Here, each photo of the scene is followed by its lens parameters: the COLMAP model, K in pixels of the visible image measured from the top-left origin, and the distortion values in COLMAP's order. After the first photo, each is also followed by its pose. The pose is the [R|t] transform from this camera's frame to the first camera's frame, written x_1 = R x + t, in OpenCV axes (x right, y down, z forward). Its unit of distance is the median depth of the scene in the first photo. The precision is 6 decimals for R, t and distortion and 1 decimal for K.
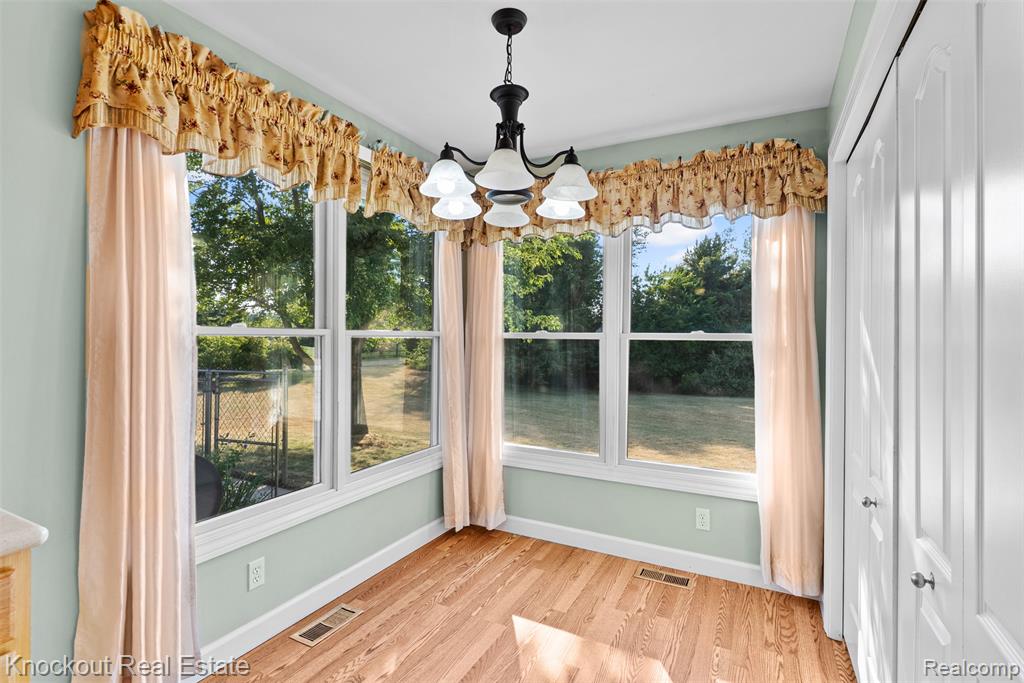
lens RADIAL K [[492.5, 0, 496.2], [0, 492.5, 337.0], [0, 0, 1]] dist [0.003709, -0.000129]
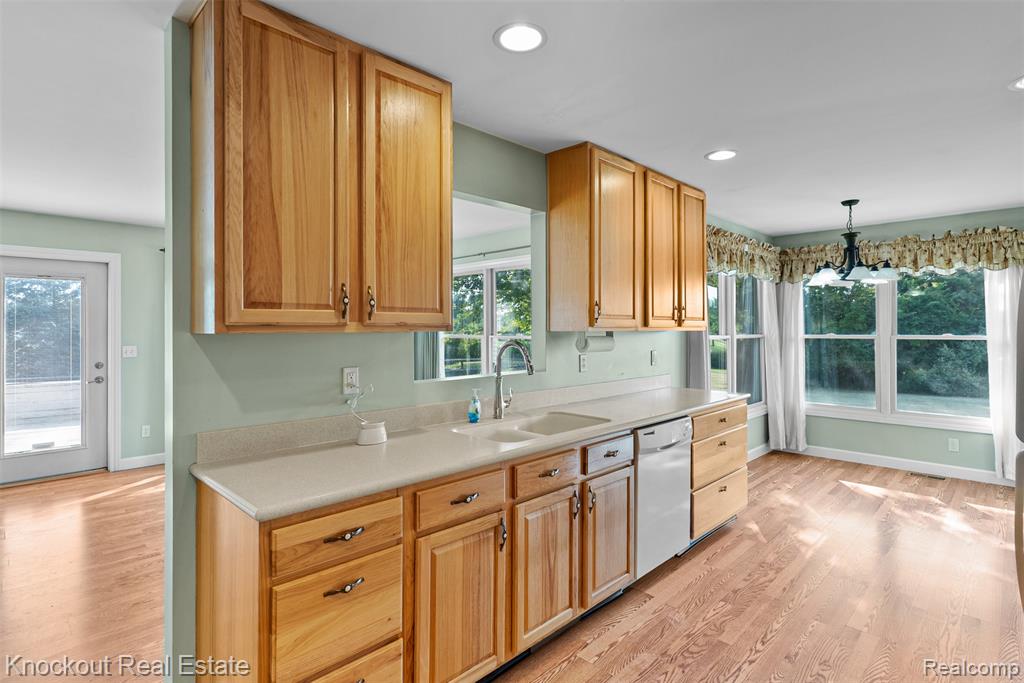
lens RADIAL K [[510.4, 0, 506.1], [0, 510.4, 325.0], [0, 0, 1]] dist [-0.000760, 0.002189]
pose [[0.957758, -0.013899, -0.287238, -0.563034], [0.010747, 0.999864, -0.012547, -0.038816], [0.287374, 0.008930, 0.957777, -1.167279]]
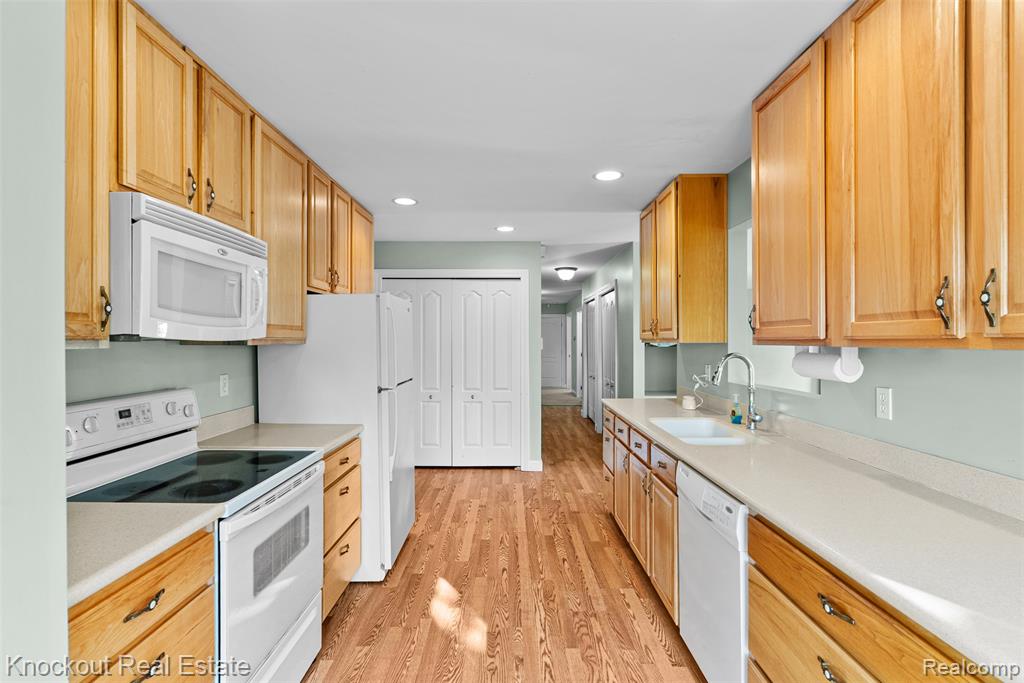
lens RADIAL K [[510.4, 0, 518.0], [0, 510.4, 338.5], [0, 0, 1]] dist [-0.000760, 0.002189]
pose [[-0.871459, -0.006801, -0.490422, 0.039927], [-0.004510, 0.999973, -0.005853, -0.038551], [0.490448, -0.002889, -0.871466, 0.460337]]
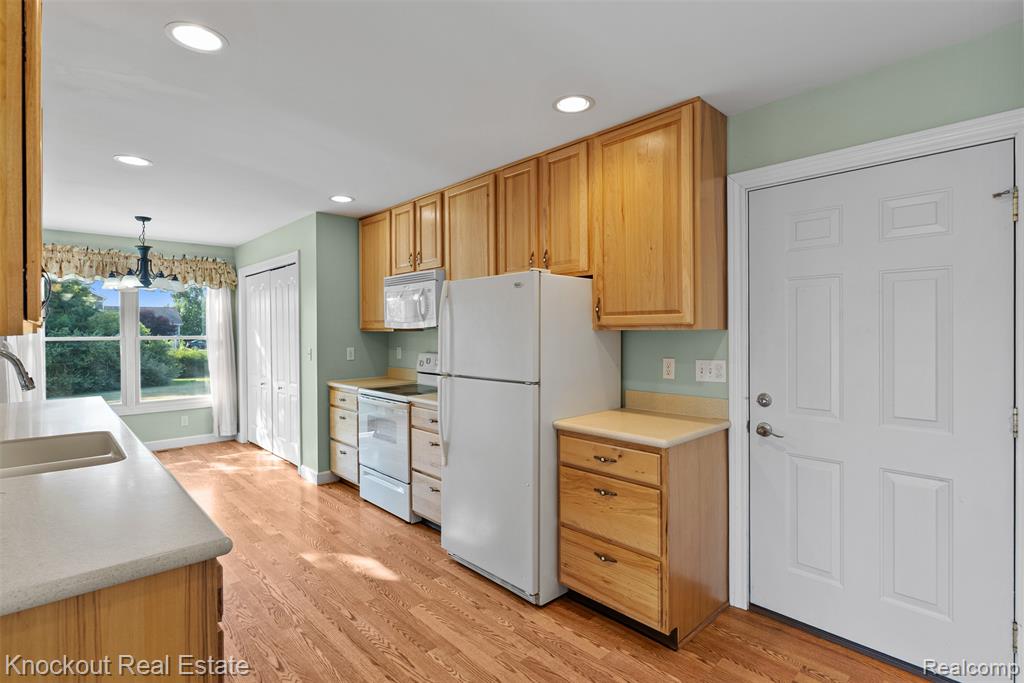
lens RADIAL K [[510.4, 0, 516.2], [0, 510.4, 331.7], [0, 0, 1]] dist [-0.000760, 0.002189]
pose [[0.318981, -0.012146, 0.947683, -1.274585], [0.006768, 0.999922, 0.010537, -0.044691], [-0.947737, 0.003052, 0.319038, -1.137019]]
